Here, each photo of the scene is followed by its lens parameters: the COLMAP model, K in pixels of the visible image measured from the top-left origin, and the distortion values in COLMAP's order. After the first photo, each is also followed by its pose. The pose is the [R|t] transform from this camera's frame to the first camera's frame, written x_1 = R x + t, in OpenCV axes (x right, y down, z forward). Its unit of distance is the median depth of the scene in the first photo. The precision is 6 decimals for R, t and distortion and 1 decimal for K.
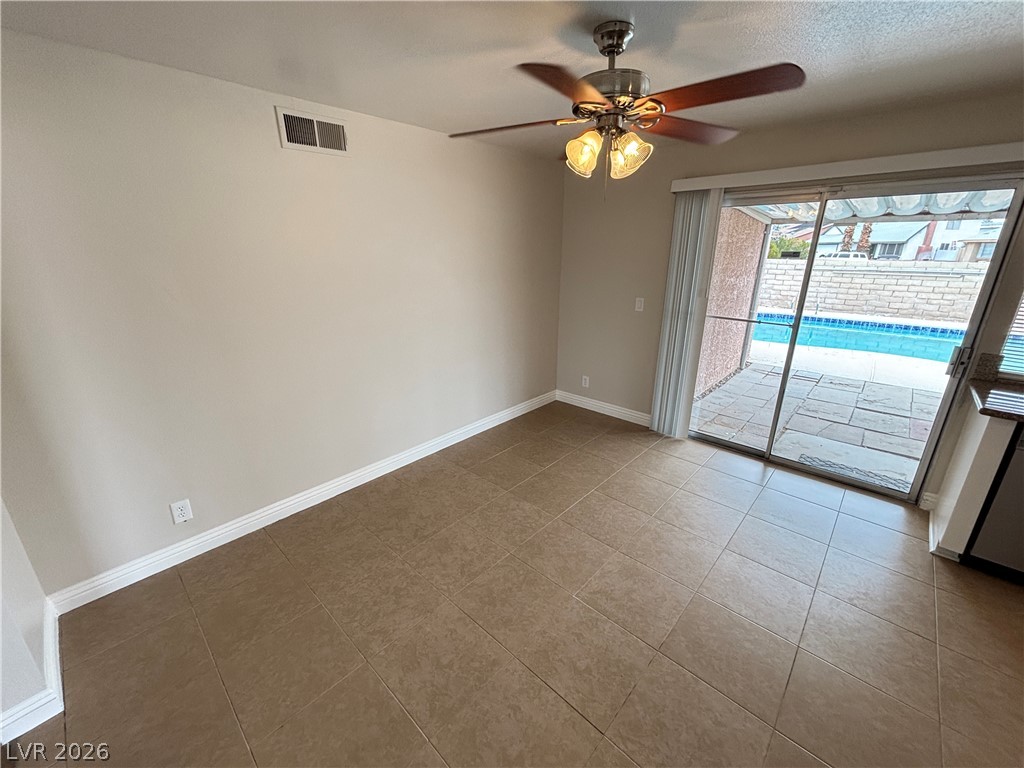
lens RADIAL K [[411.5, 0, 511.6], [0, 411.5, 382.7], [0, 0, 1]] dist [0.001532, -0.000121]
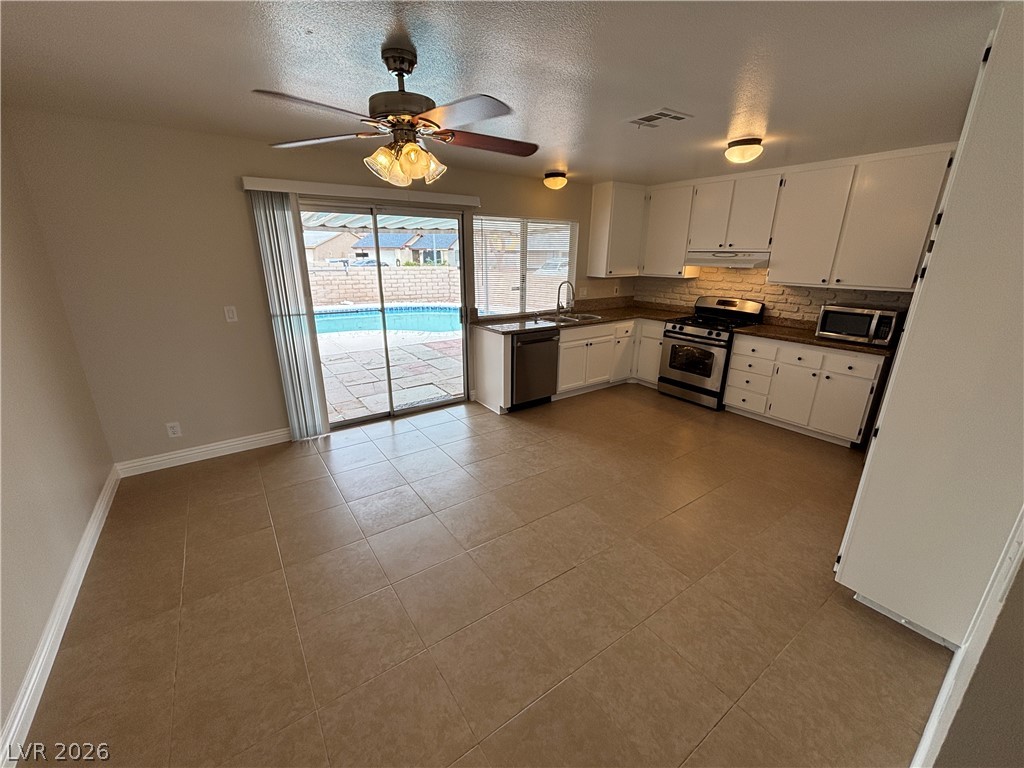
lens RADIAL K [[413.7, 0, 509.2], [0, 413.7, 383.0], [0, 0, 1]] dist [-0.009328, -0.000132]
pose [[0.211242, -0.290525, 0.933259, -0.571545], [0.300324, 0.927910, 0.220882, -0.100682], [-0.930152, 0.233620, 0.283265, 0.344452]]
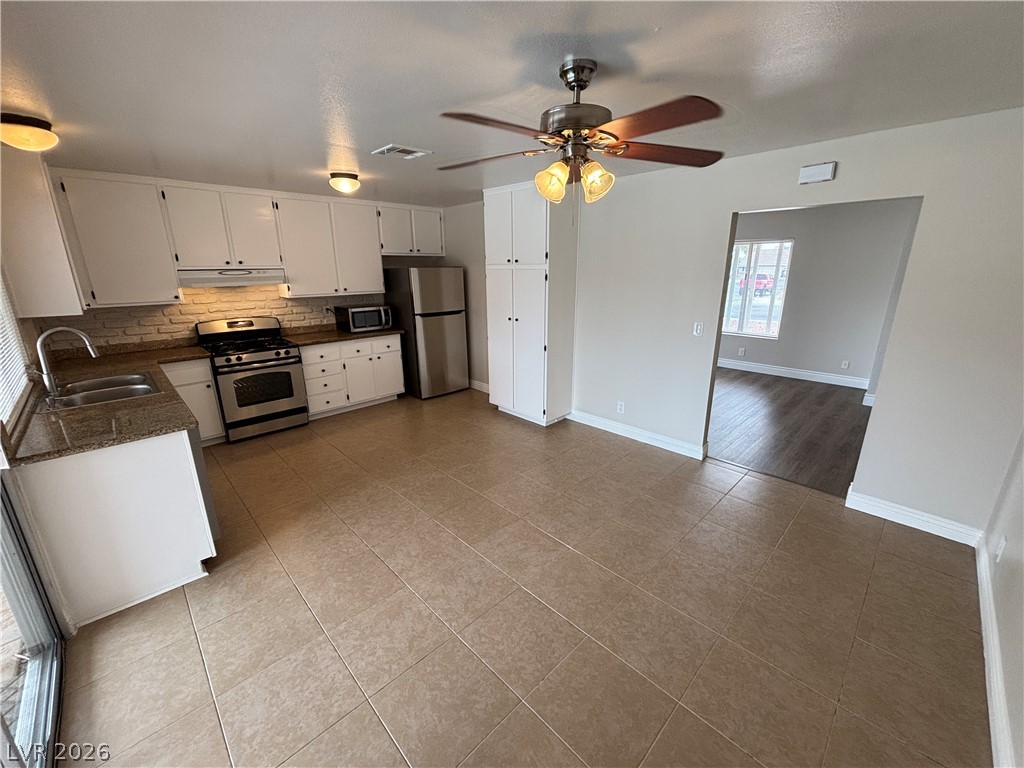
lens RADIAL K [[413.6, 0, 511.3], [0, 413.6, 383.5], [0, 0, 1]] dist [-0.001663, -0.000021]
pose [[-0.998800, -0.002934, 0.048890, 0.202257], [0.024968, 0.828255, 0.559795, -0.436786], [-0.042136, 0.560344, -0.827188, 1.321433]]
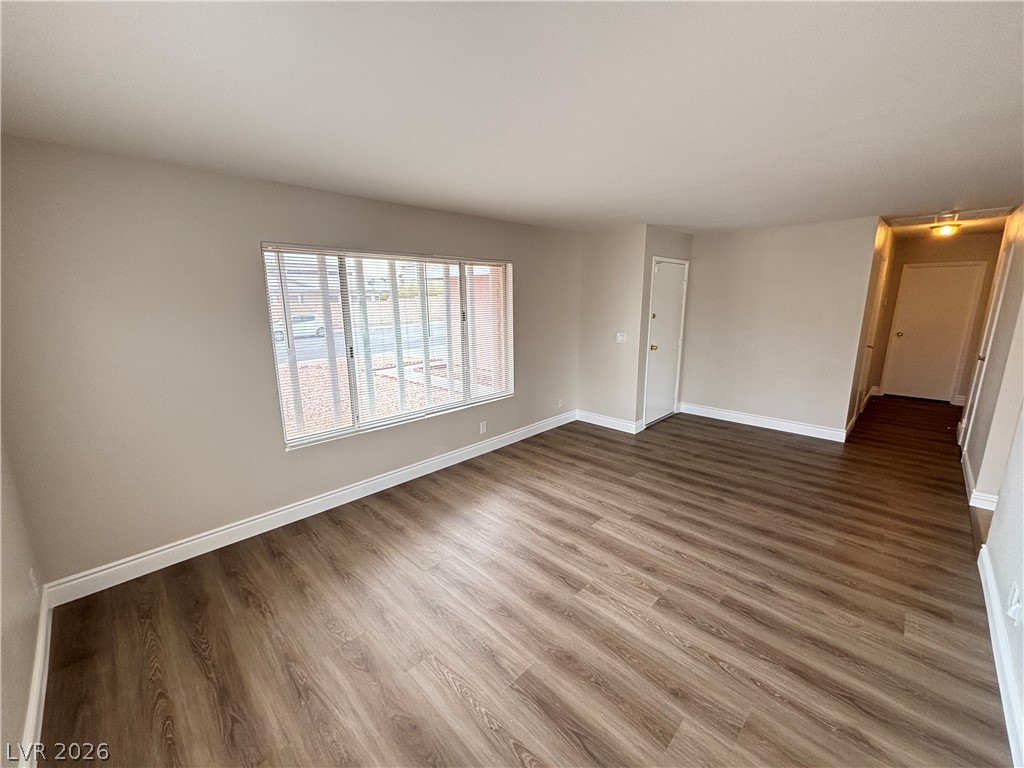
lens RADIAL K [[414.4, 0, 513.3], [0, 414.4, 382.0], [0, 0, 1]] dist [0.003401, 0.000137]
pose [[-0.030681, 0.207445, -0.977765, 0.487764], [-0.305031, 0.929618, 0.206802, 0.286726], [0.951848, 0.304593, 0.034756, -0.868945]]
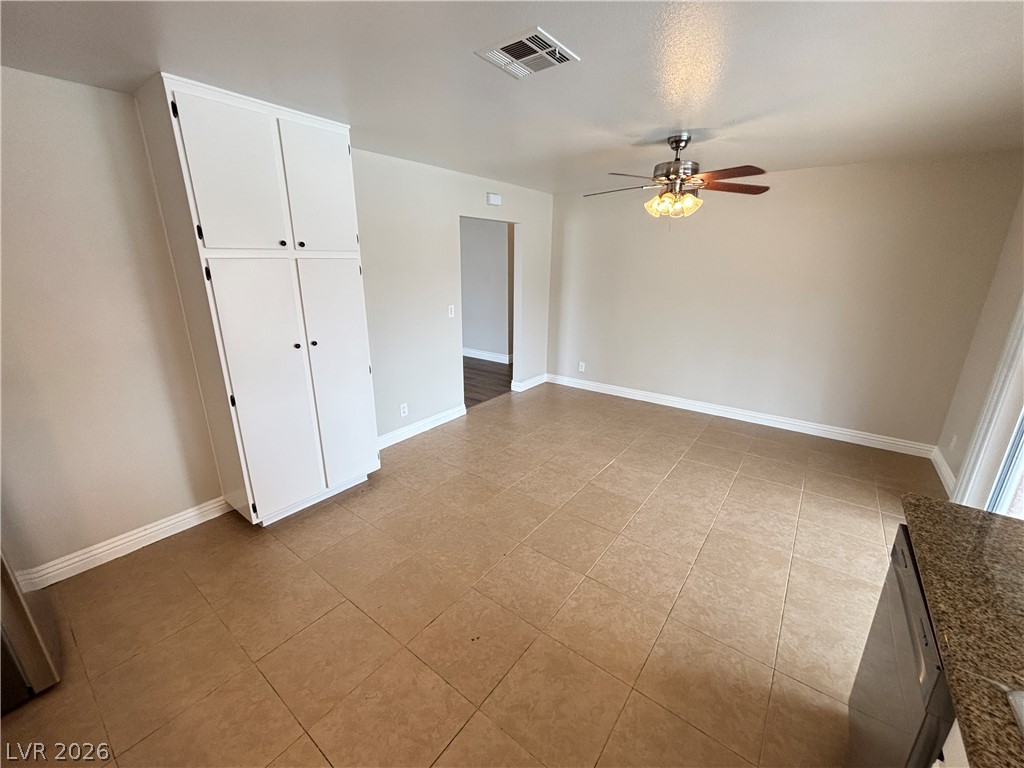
lens RADIAL K [[413.6, 0, 511.3], [0, 413.6, 383.5], [0, 0, 1]] dist [-0.001663, -0.000021]
pose [[0.101816, 0.285445, -0.952971, 1.230319], [-0.316041, 0.917603, 0.241085, -0.041427], [0.943266, 0.276632, 0.183639, 0.158771]]
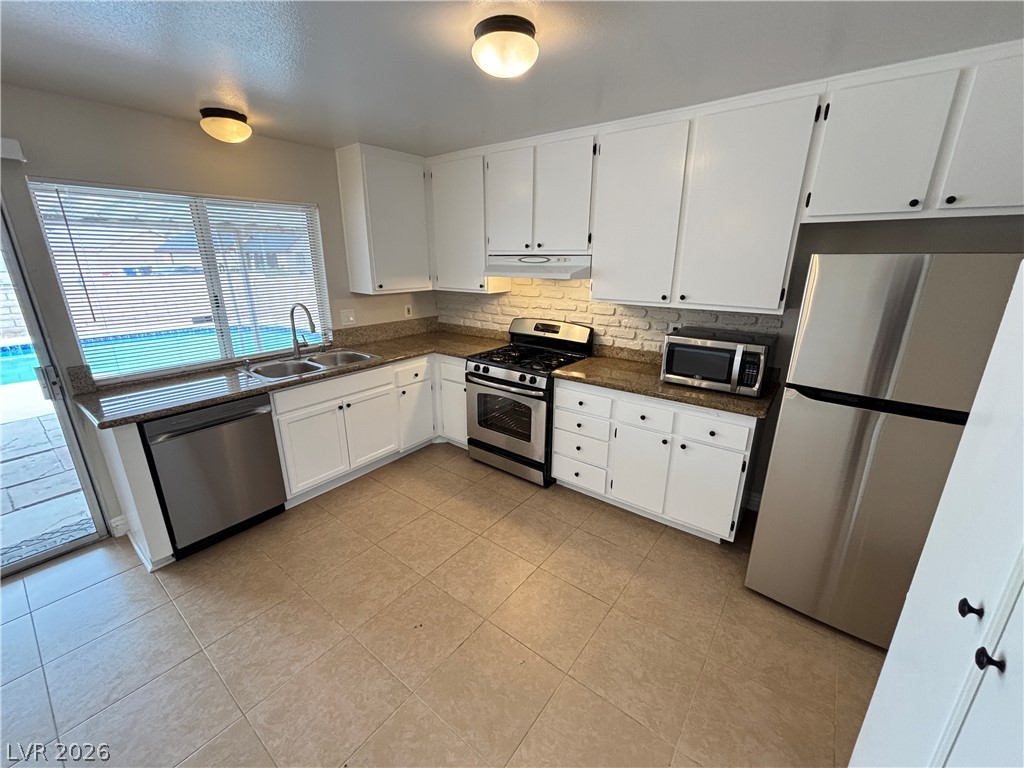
lens RADIAL K [[413.6, 0, 511.3], [0, 413.6, 383.5], [0, 0, 1]] dist [-0.001663, -0.000021]
pose [[-0.098334, -0.287968, 0.952578, 0.129937], [0.308538, 0.901226, 0.304295, -0.011554], [-0.946116, 0.323829, 0.000228, 0.060547]]
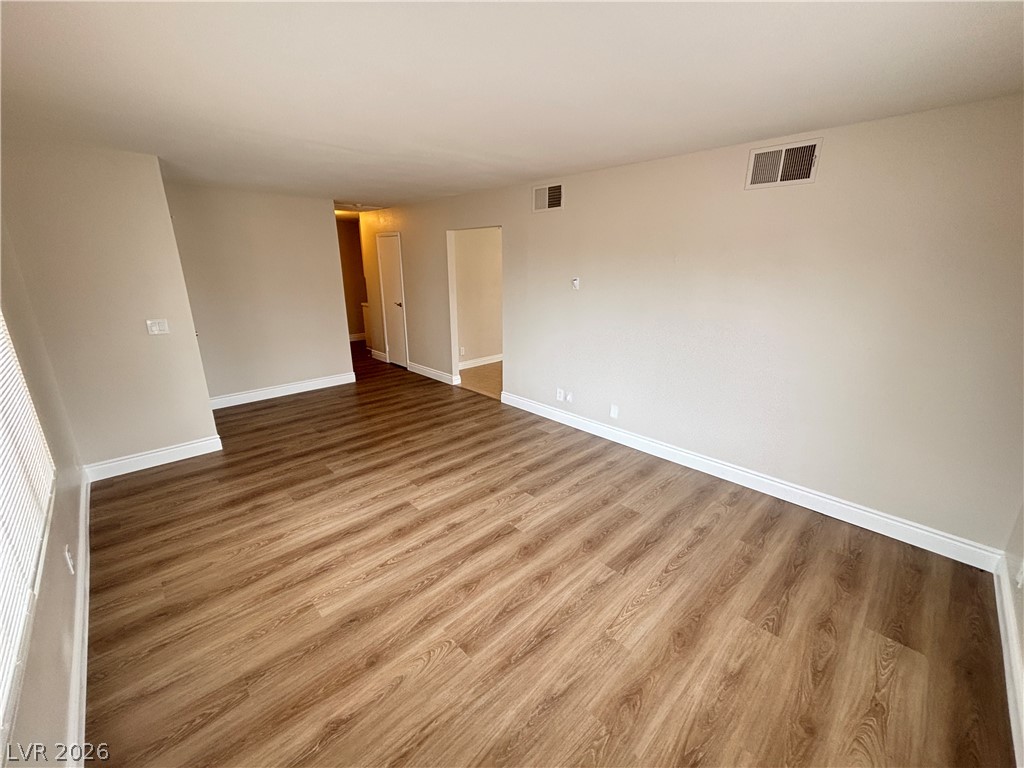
lens RADIAL K [[411.5, 0, 511.6], [0, 411.5, 382.7], [0, 0, 1]] dist [0.001532, -0.000121]
pose [[0.998468, 0.020784, -0.051271, -0.242158], [-0.022589, 0.999136, -0.034886, 0.518930], [0.050502, 0.035990, 0.998075, -1.555968]]
